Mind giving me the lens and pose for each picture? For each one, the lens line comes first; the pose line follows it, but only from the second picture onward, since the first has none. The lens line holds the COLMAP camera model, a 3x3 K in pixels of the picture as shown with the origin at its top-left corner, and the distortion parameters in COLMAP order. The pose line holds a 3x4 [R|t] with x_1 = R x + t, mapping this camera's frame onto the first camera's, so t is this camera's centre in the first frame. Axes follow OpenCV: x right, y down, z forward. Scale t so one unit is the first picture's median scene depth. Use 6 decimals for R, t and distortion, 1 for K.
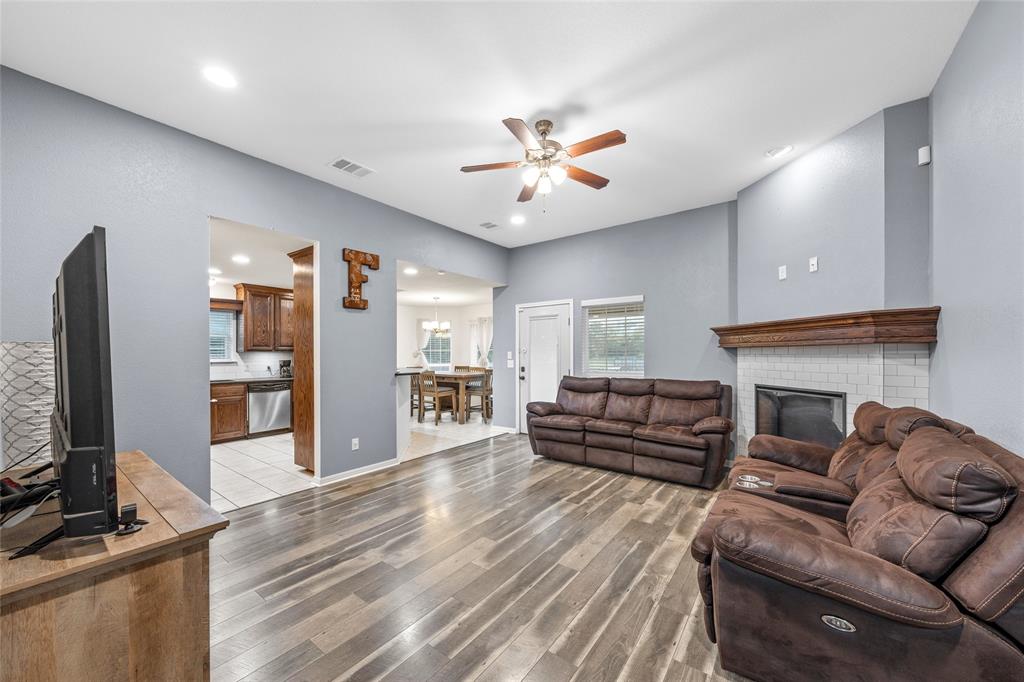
lens RADIAL K [[376.8, 0, 512.8], [0, 376.8, 350.2], [0, 0, 1]] dist [0.000336, 0.000021]
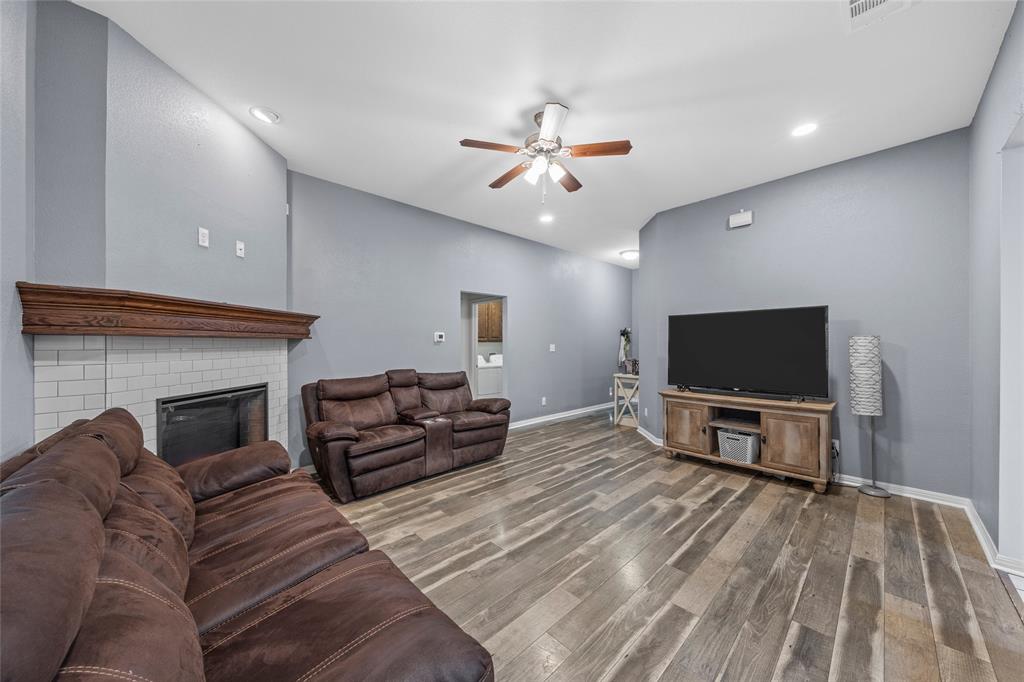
lens RADIAL K [[343.9, 0, 512.2], [0, 343.9, 343.6], [0, 0, 1]] dist [0.000303, 0.000031]
pose [[-0.983324, 0.004031, 0.181820, -0.001246], [0.002985, 0.999977, -0.006028, 0.010165], [-0.181840, -0.005384, -0.983313, 2.093306]]
